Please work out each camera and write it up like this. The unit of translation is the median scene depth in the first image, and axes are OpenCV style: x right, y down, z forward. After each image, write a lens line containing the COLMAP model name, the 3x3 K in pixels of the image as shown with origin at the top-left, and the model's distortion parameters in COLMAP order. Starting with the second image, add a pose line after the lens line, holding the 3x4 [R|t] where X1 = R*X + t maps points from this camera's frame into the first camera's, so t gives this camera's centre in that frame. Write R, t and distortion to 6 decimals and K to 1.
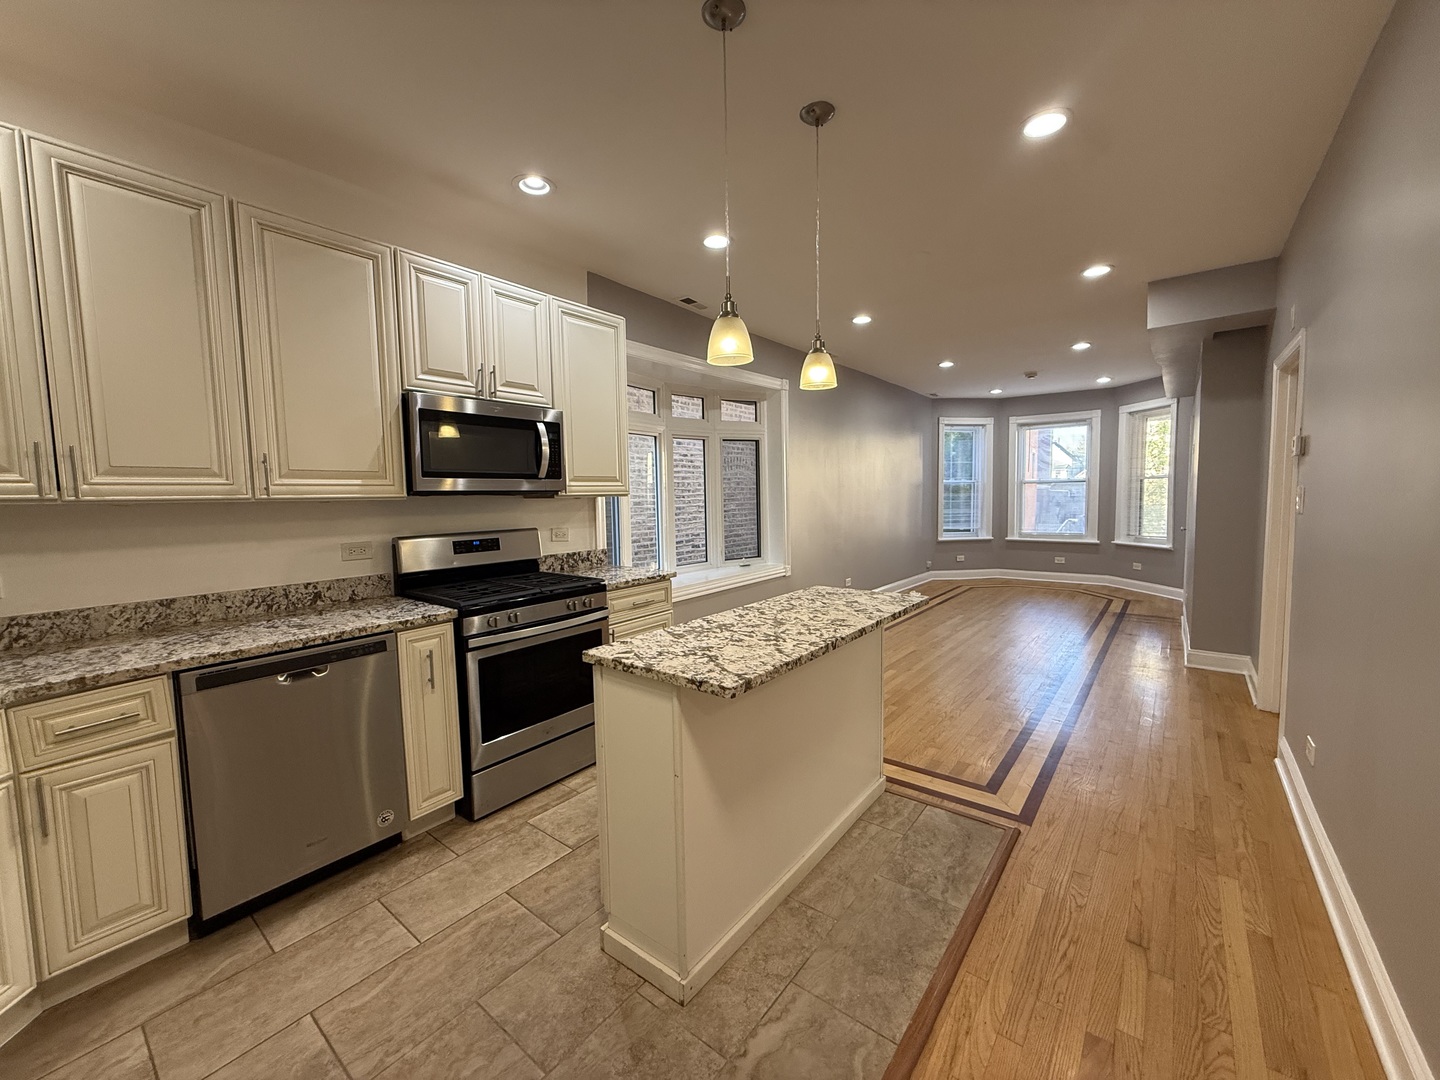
lens RADIAL K [[570.8, 0, 720.0], [0, 570.8, 538.5], [0, 0, 1]] dist [0.001860, -0.000124]
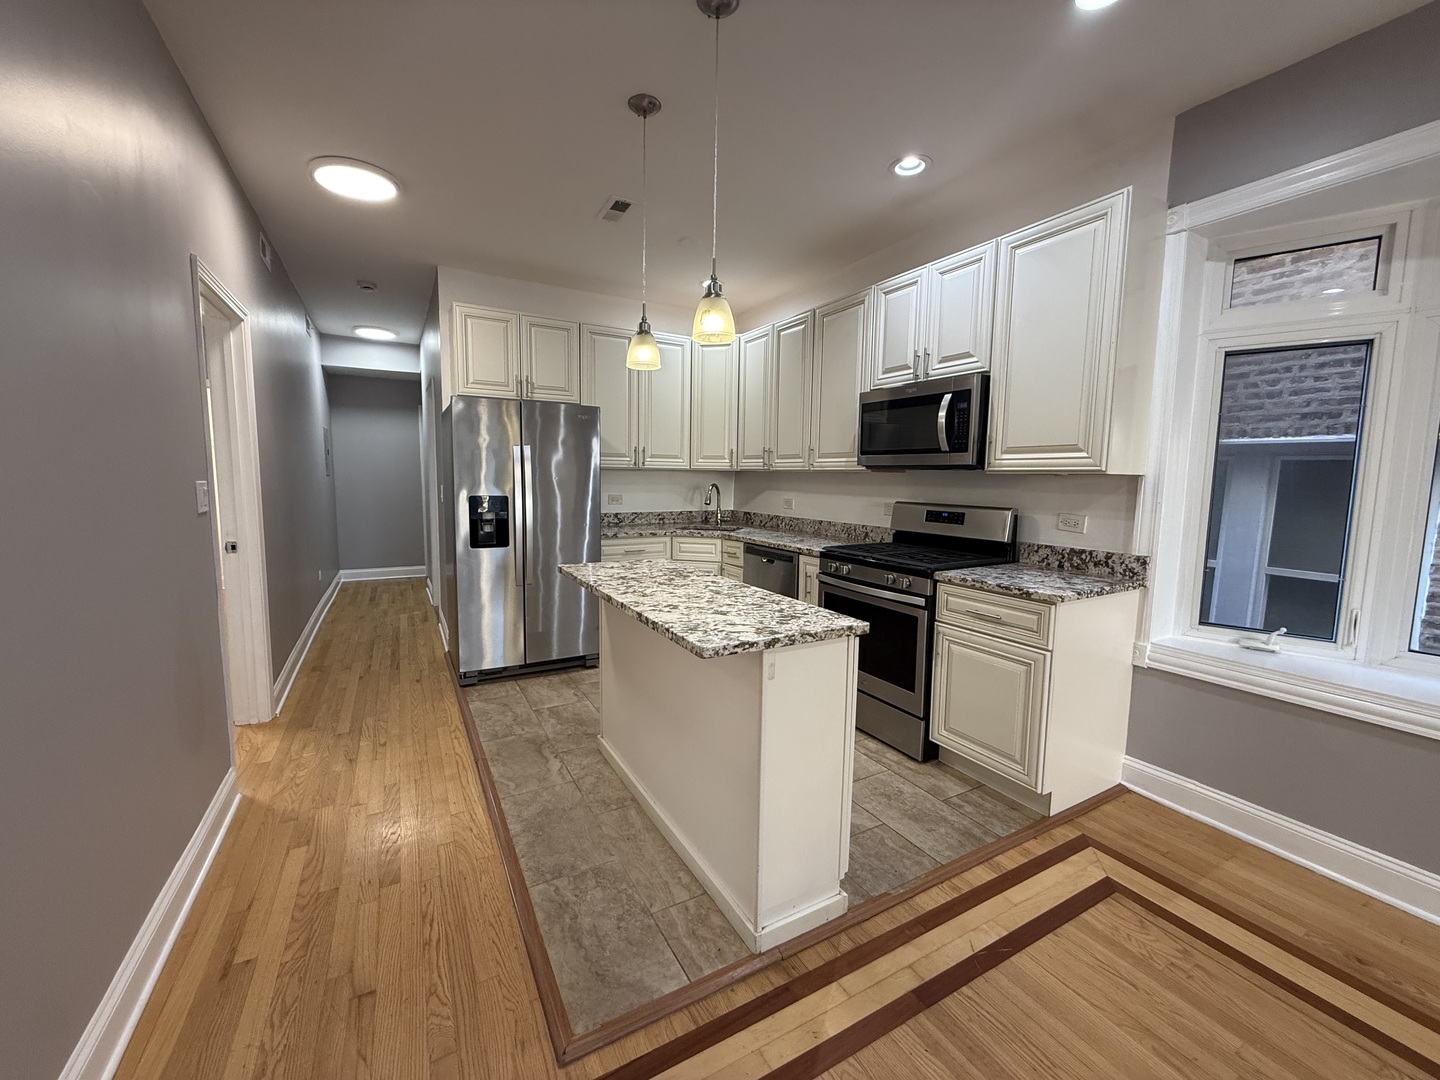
lens RADIAL K [[570.8, 0, 714.7], [0, 570.8, 538.2], [0, 0, 1]] dist [0.001860, -0.000124]
pose [[-0.381844, 0.111887, -0.917429, 0.396322], [-0.080019, 0.984916, 0.153422, -0.042807], [0.920756, 0.131995, -0.367132, 0.547227]]
